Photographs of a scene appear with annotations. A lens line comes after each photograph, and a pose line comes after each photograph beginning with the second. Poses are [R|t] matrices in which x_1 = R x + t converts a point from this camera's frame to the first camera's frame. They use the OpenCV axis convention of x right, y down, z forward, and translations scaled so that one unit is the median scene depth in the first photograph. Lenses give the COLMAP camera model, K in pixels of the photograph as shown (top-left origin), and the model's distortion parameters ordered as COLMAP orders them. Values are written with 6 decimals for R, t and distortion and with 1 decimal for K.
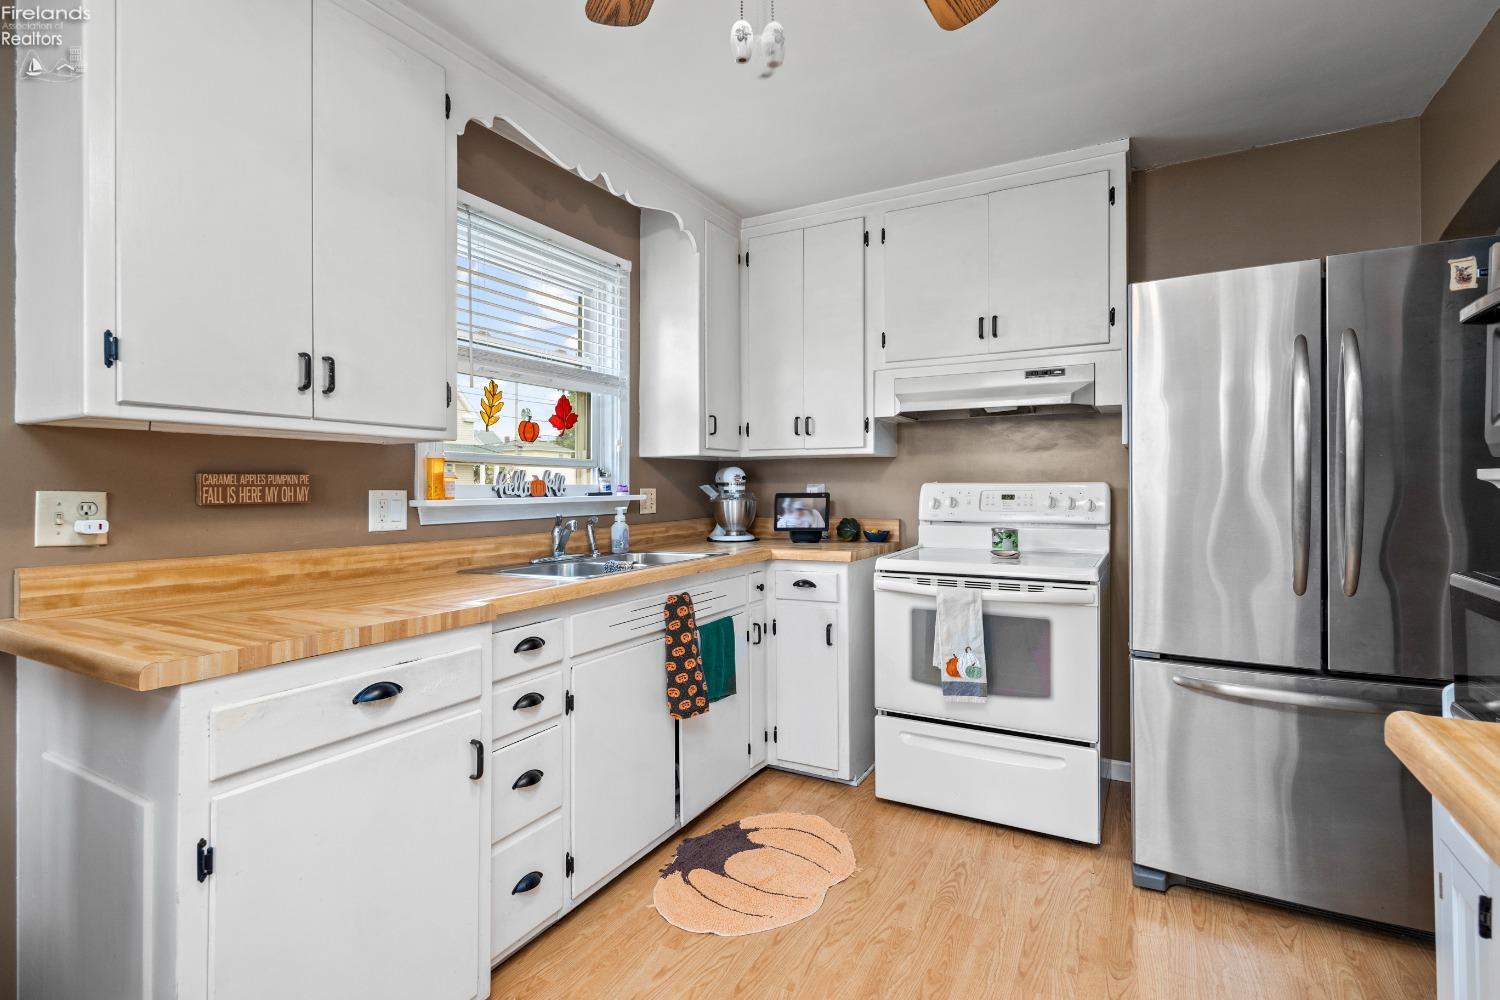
lens RADIAL K [[722.3, 0, 750.8], [0, 722.3, 500.8], [0, 0, 1]] dist [-0.001436, -0.000118]
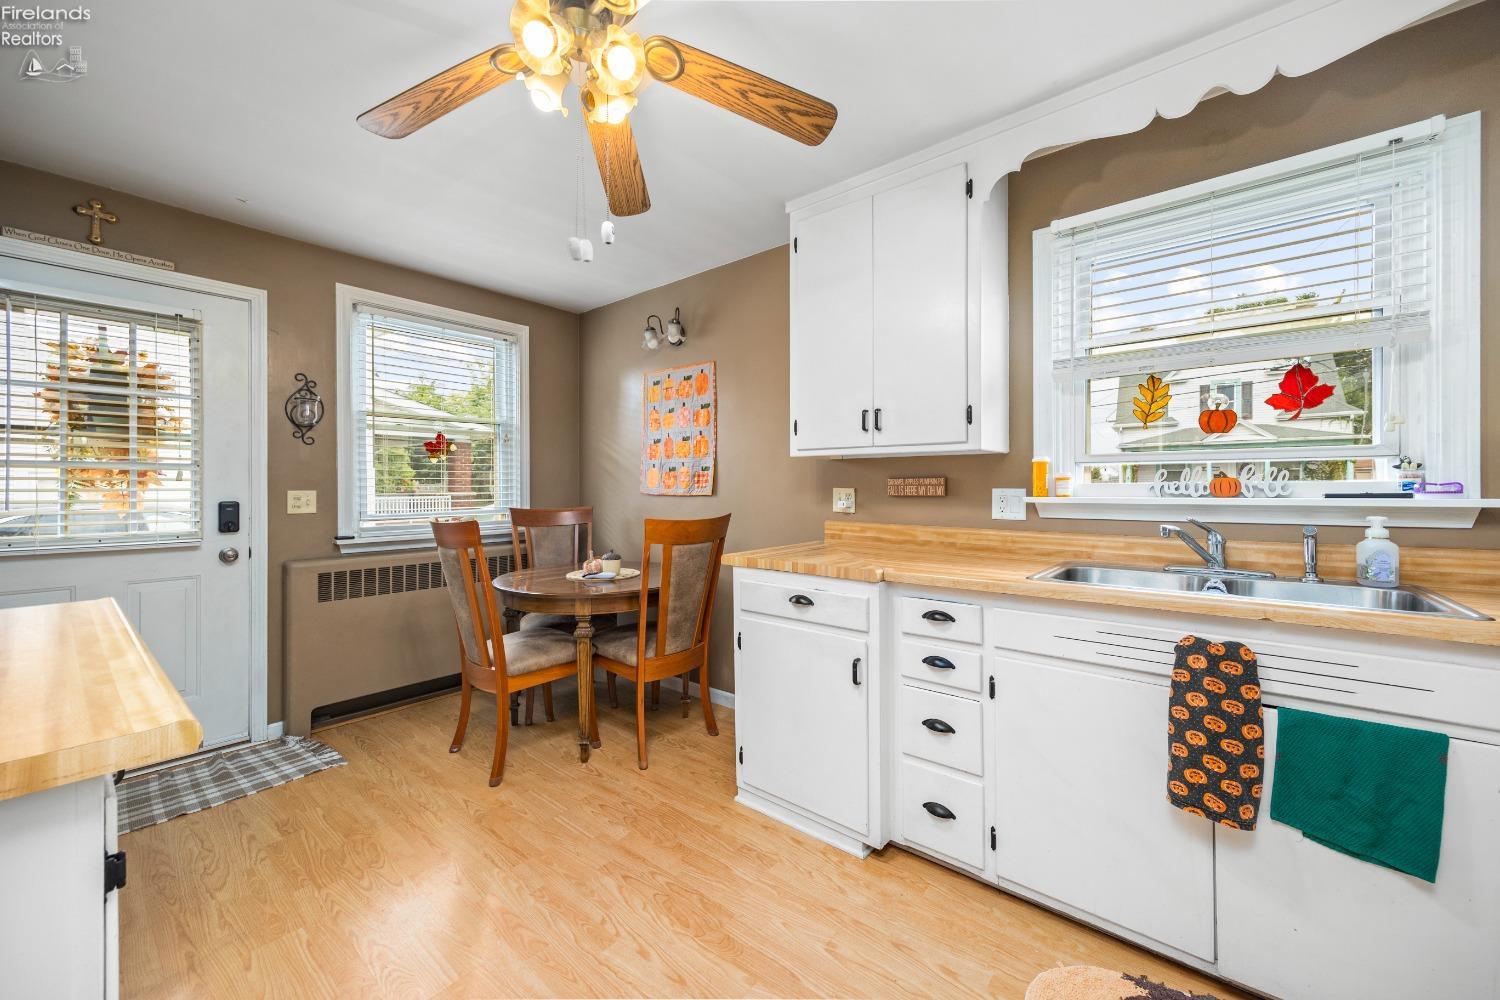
lens RADIAL K [[558.3, 0, 750.0], [0, 558.3, 500.0], [0, 0, 1]] dist [0.000492, -0.000045]
pose [[-0.181548, 0.029044, -0.982953, 0.610322], [-0.013454, 0.999397, 0.032014, -0.020981], [0.983290, 0.019037, -0.181048, 0.778382]]
